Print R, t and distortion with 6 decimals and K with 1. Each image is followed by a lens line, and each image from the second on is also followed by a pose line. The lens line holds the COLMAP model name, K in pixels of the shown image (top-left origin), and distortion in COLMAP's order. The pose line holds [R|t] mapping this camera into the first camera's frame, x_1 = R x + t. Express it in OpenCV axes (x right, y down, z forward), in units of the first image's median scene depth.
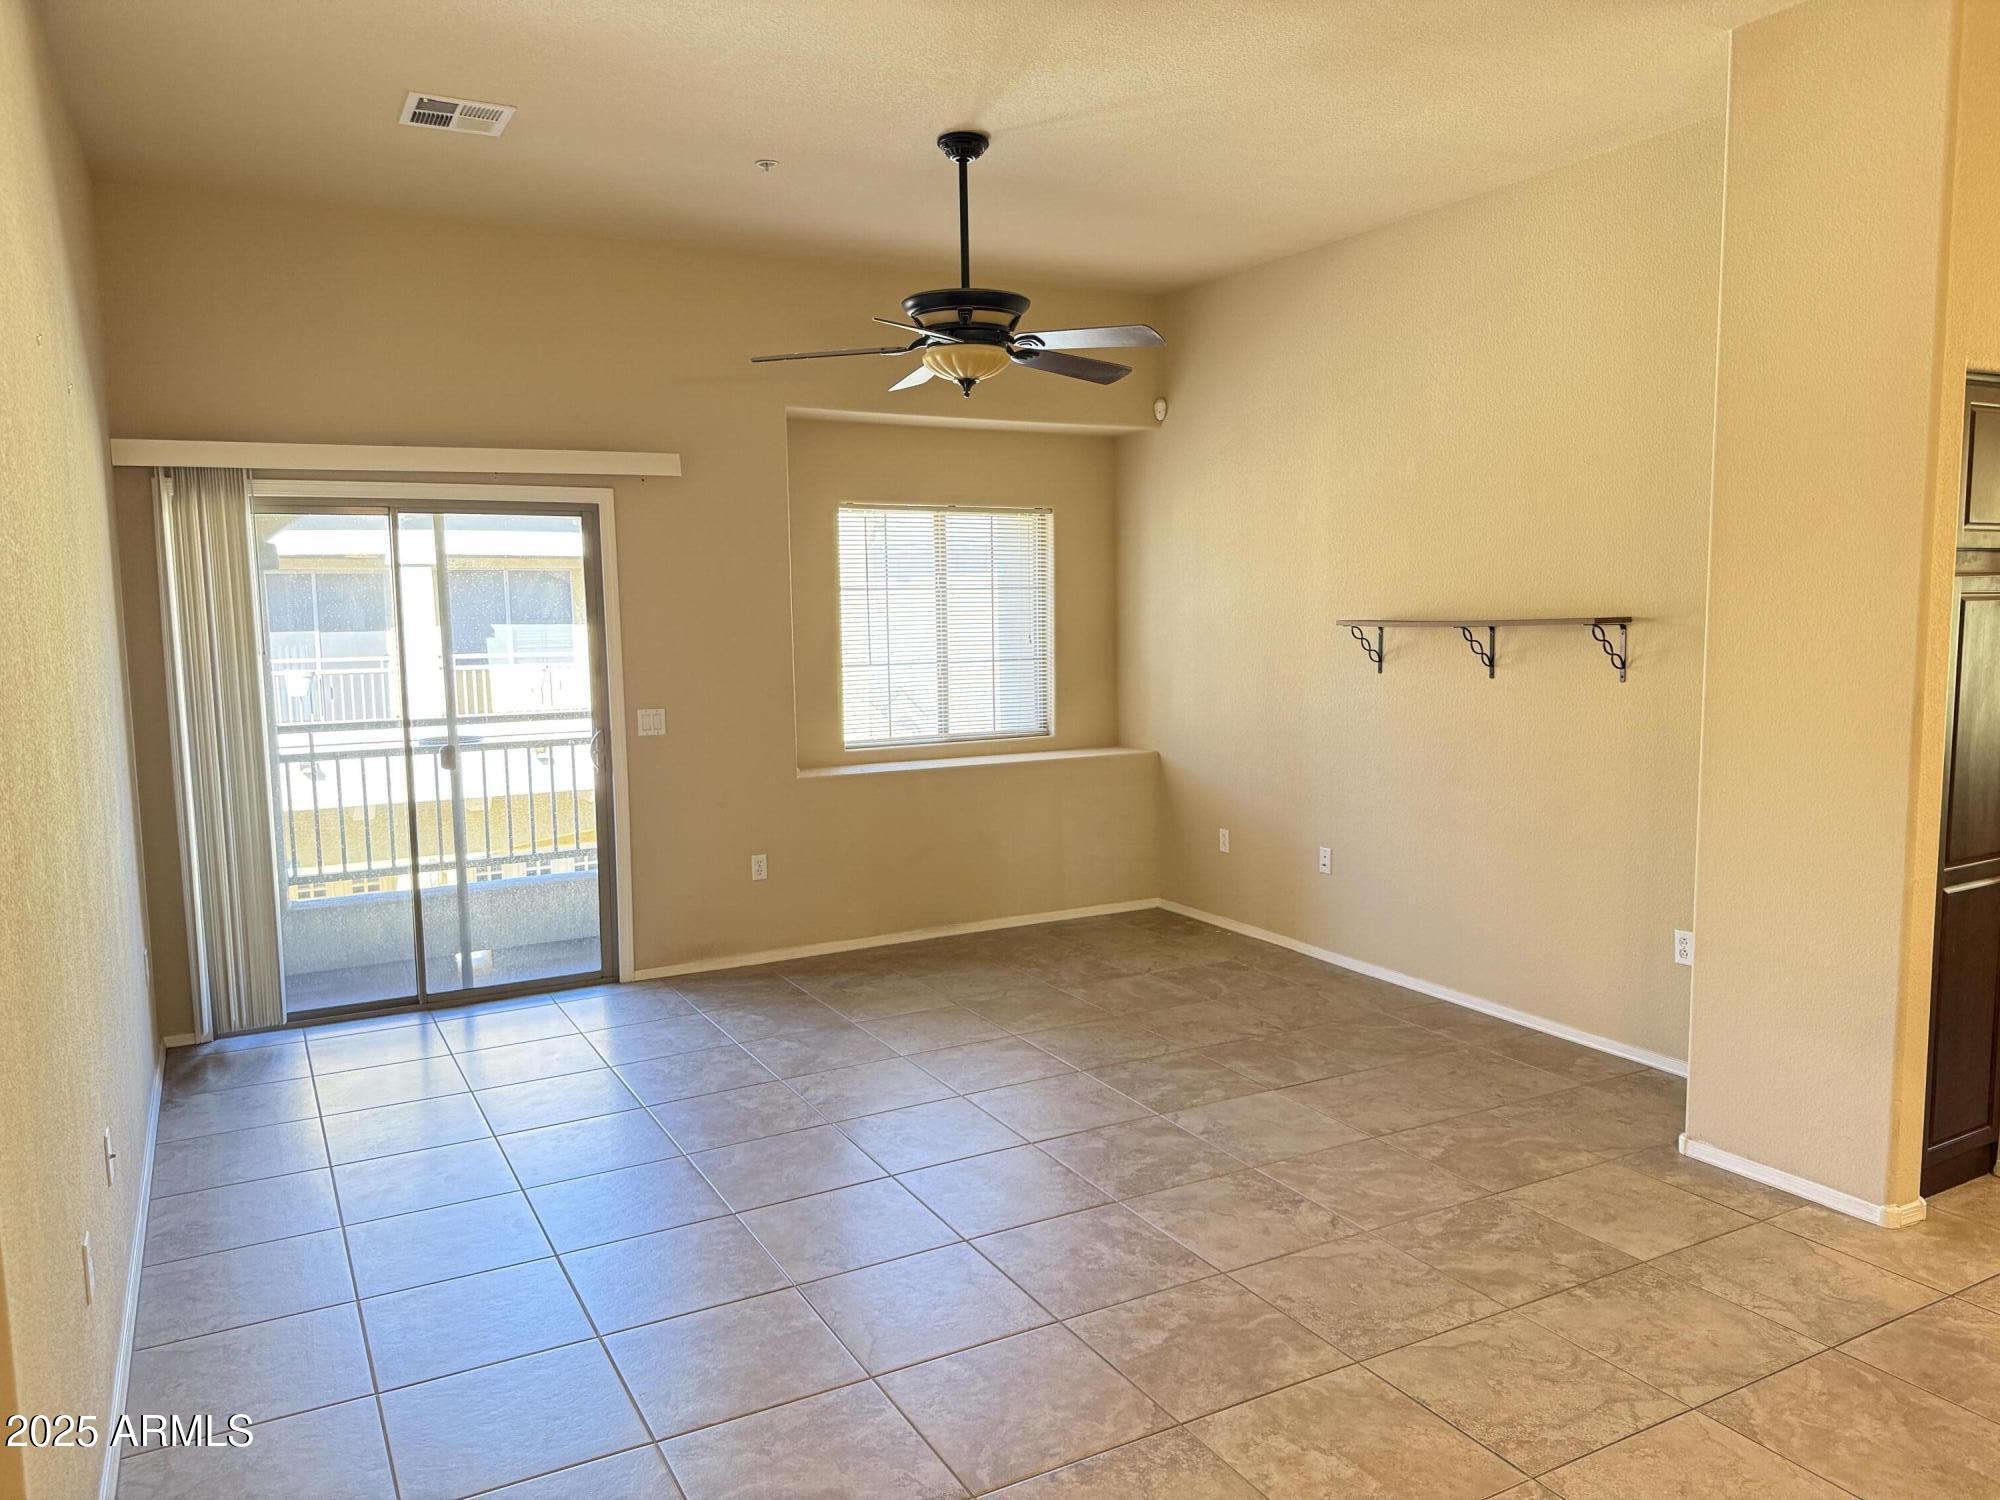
lens RADIAL K [[1397.9, 0, 994.5], [0, 1397.9, 757.2], [0, 0, 1]] dist [0.064841, -0.087276]
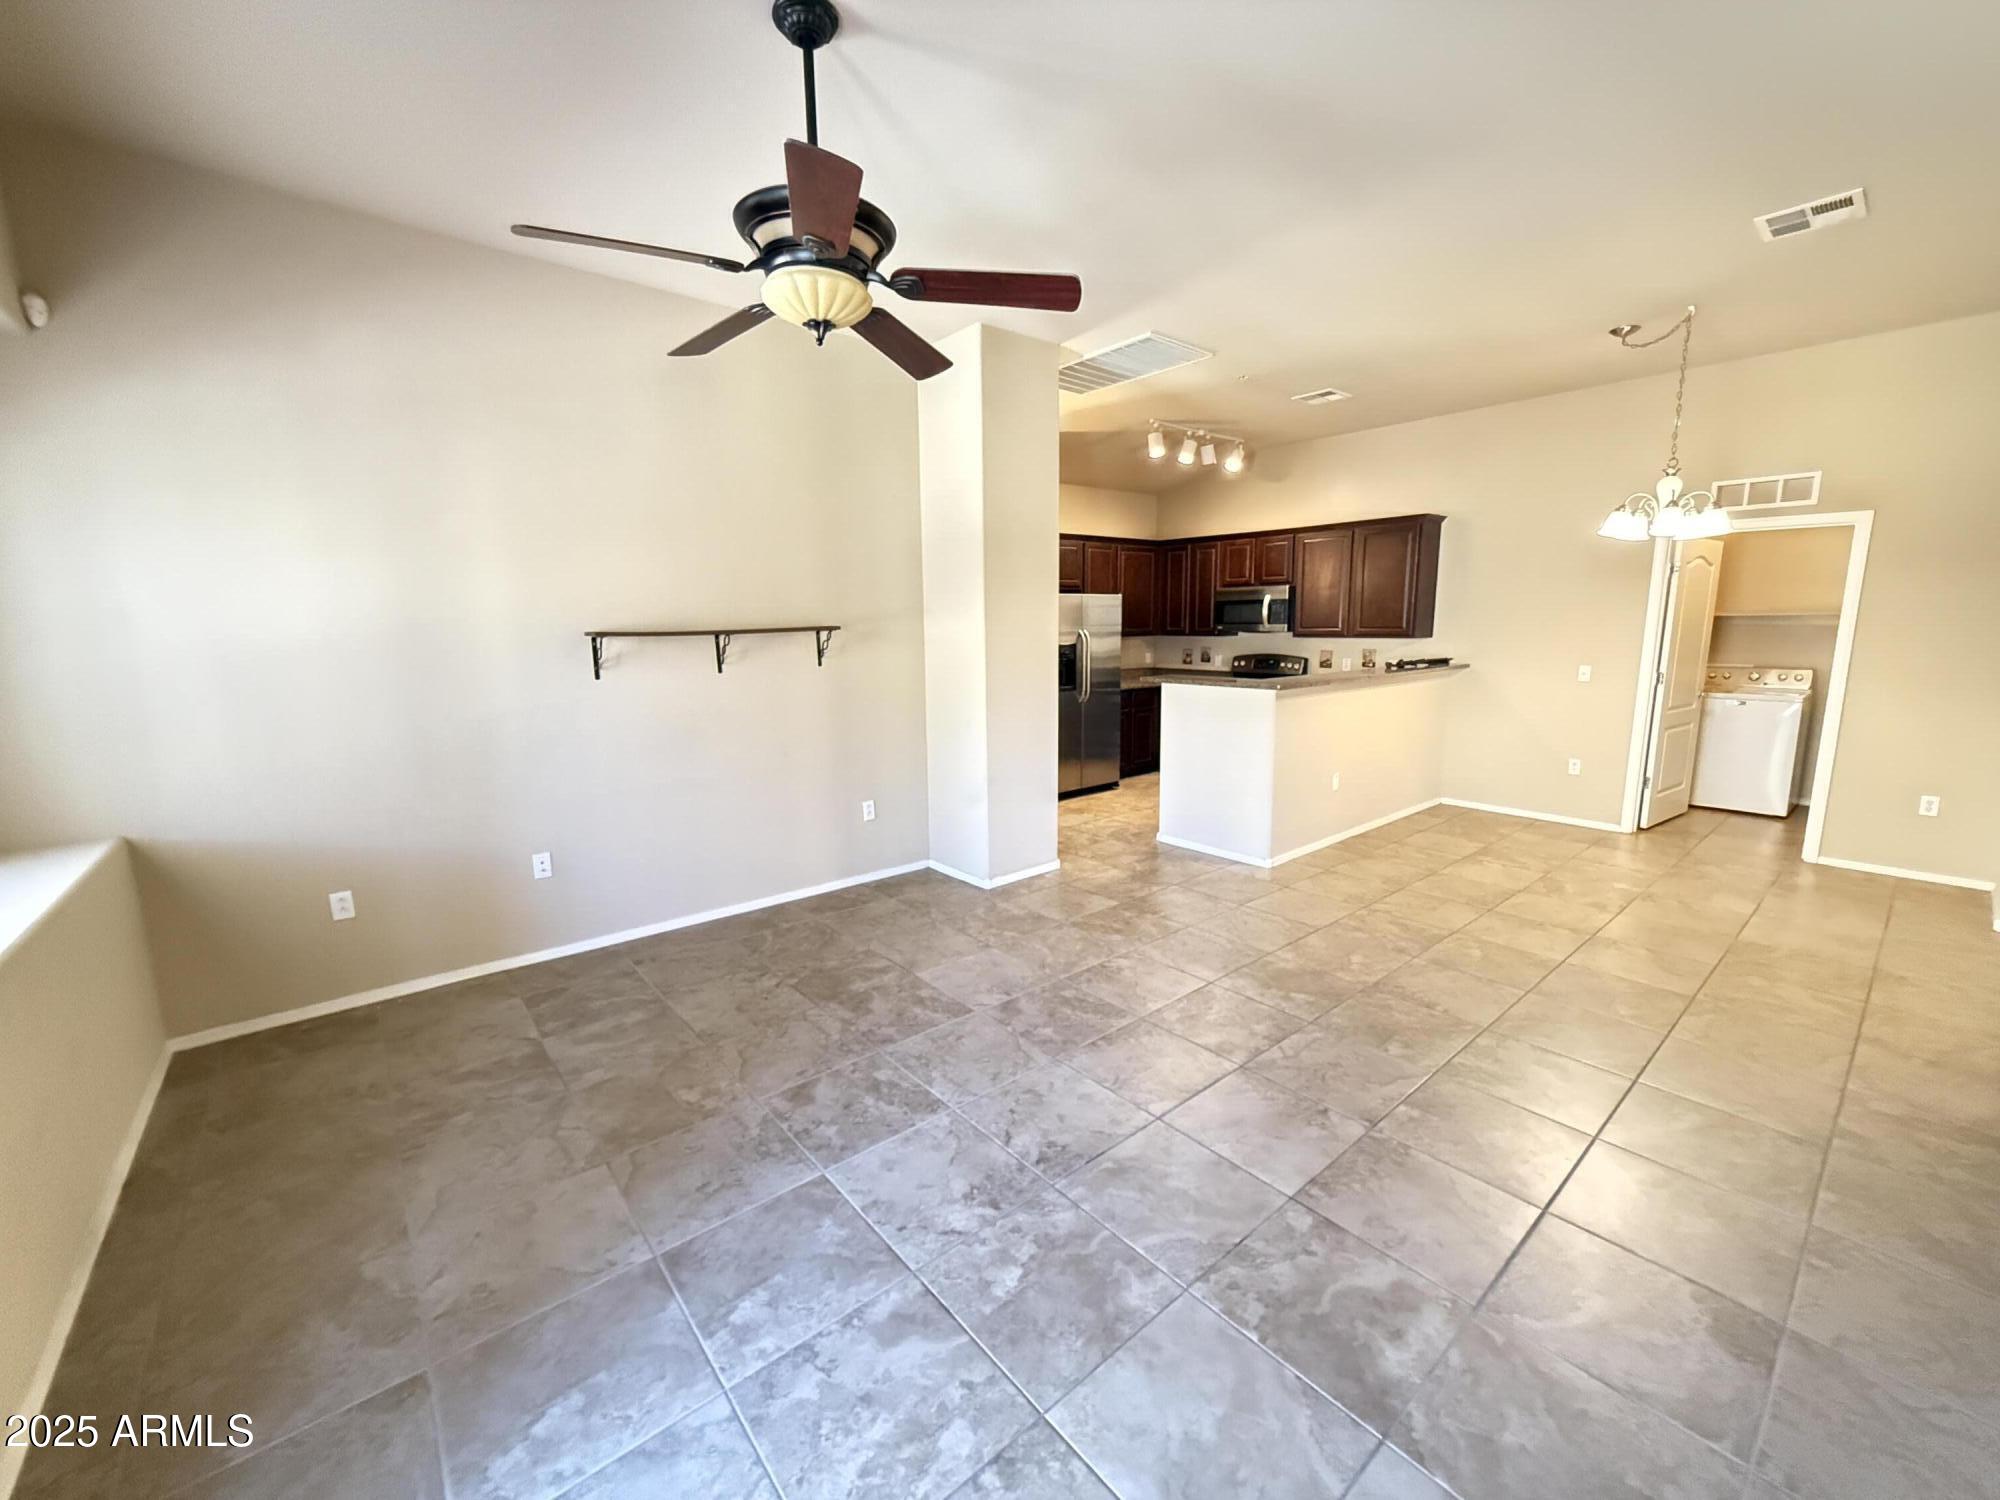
lens RADIAL K [[799.5, 0, 1007.3], [0, 799.5, 749.4], [0, 0, 1]] dist [0.000608, -0.000512]
pose [[-0.202916, -0.140455, 0.969070, -0.513343], [0.121891, 0.978338, 0.167322, -0.088241], [-0.971580, 0.152073, -0.181400, 0.982798]]
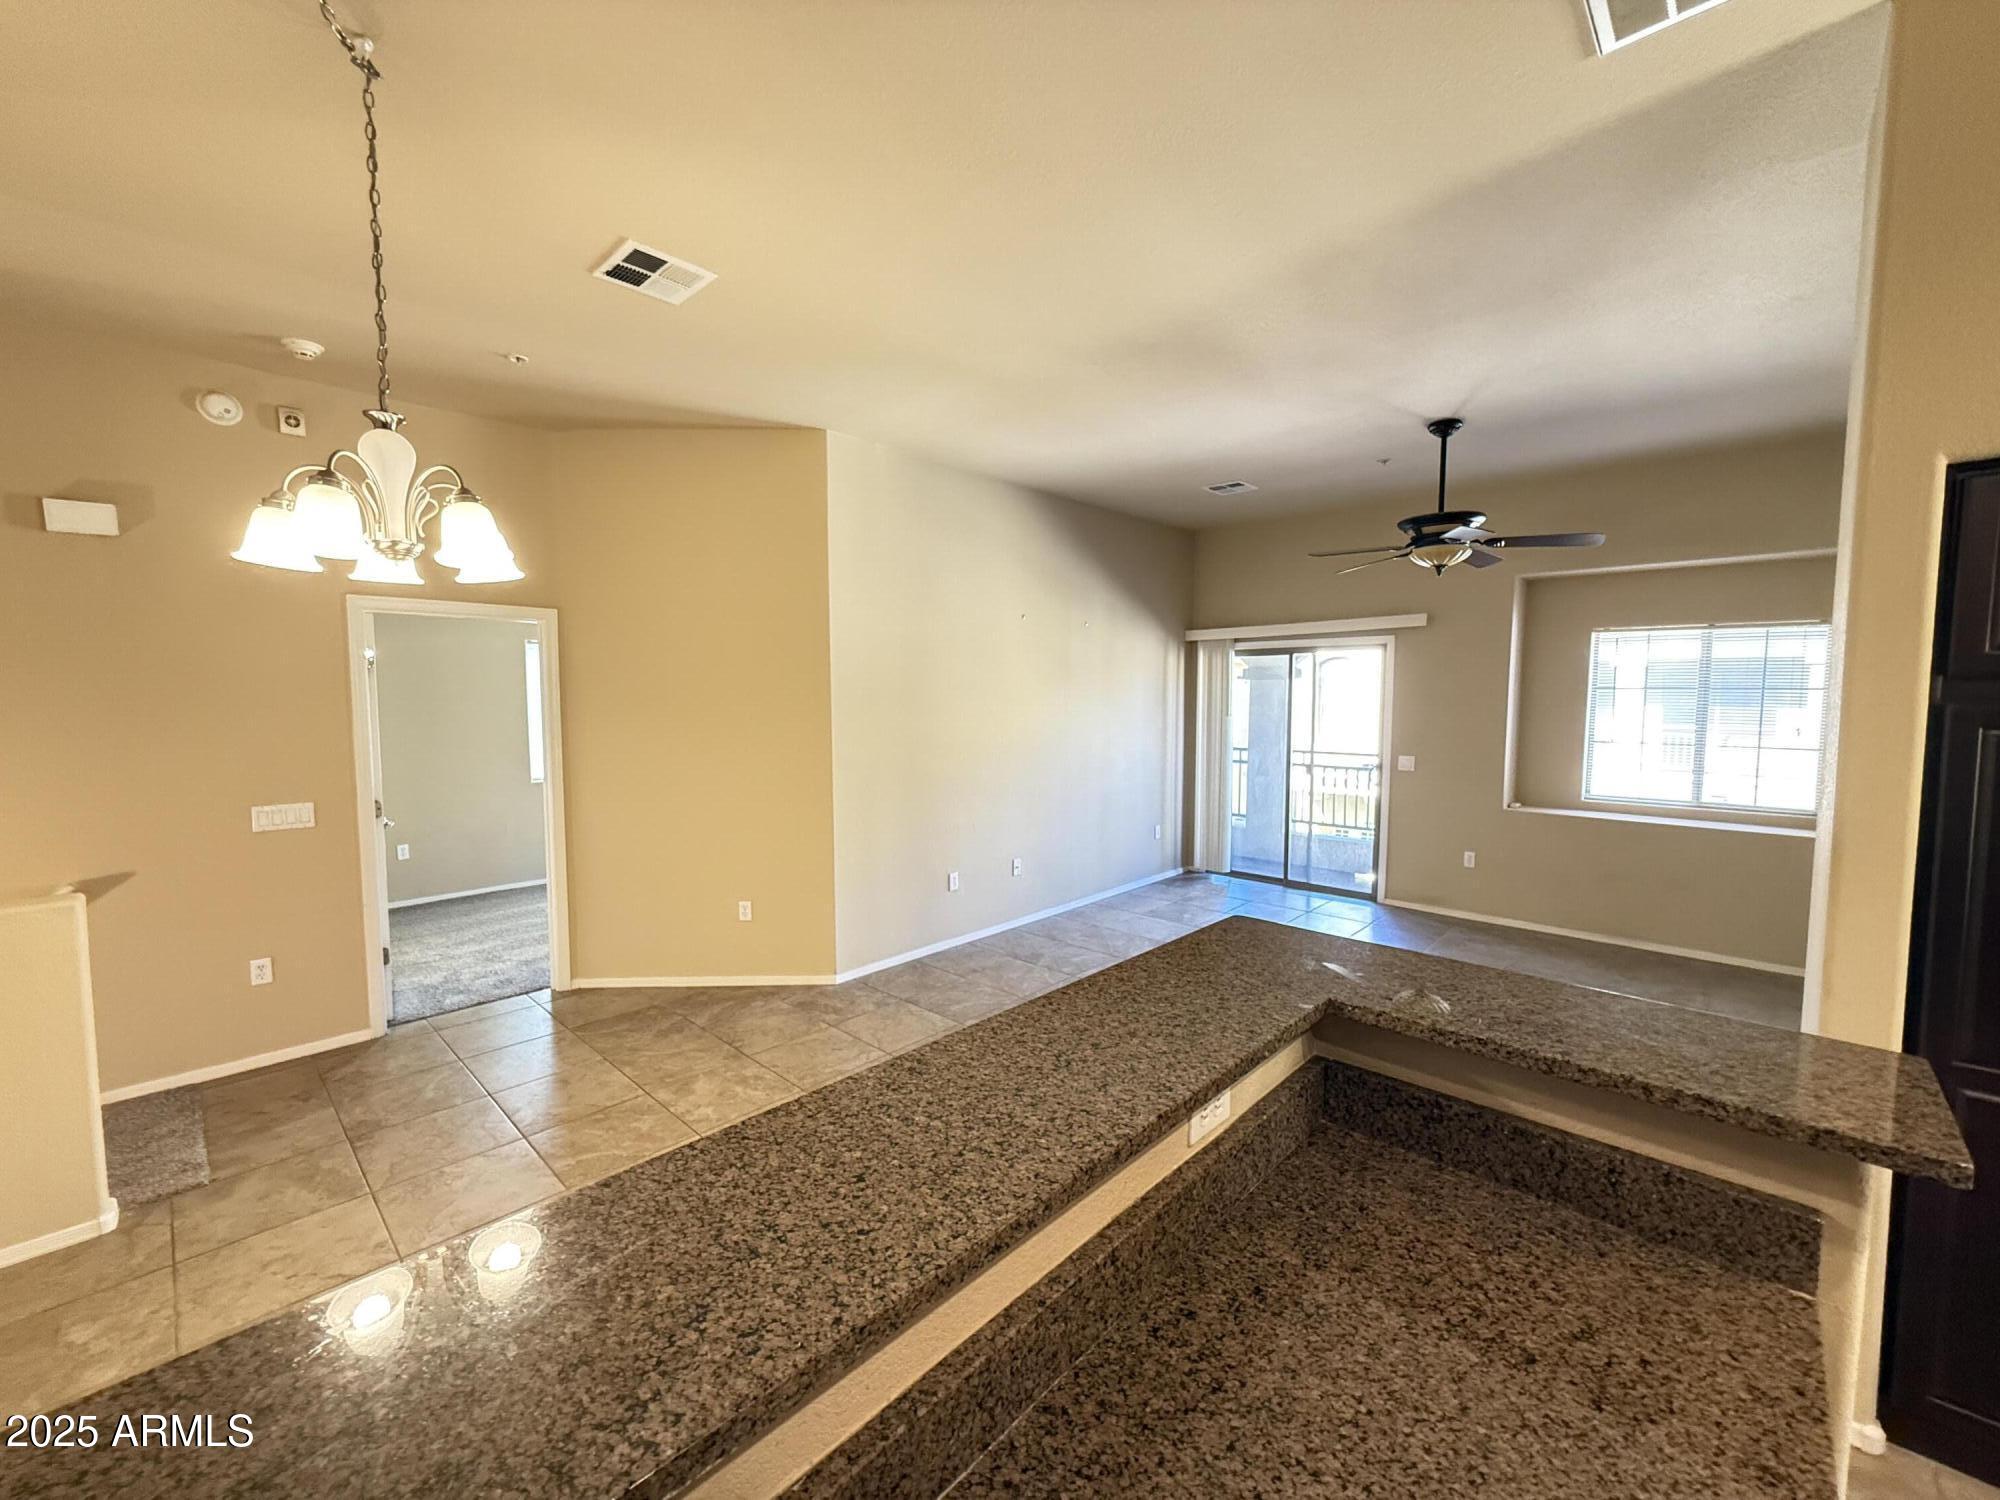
lens RADIAL K [[799.5, 0, 1005.4], [0, 799.5, 747.8], [0, 0, 1]] dist [0.000608, -0.000512]
pose [[0.315371, 0.081175, -0.945490, 0.694153], [-0.109951, 0.992750, 0.048558, -0.047748], [0.942577, 0.088644, 0.322010, 0.236229]]
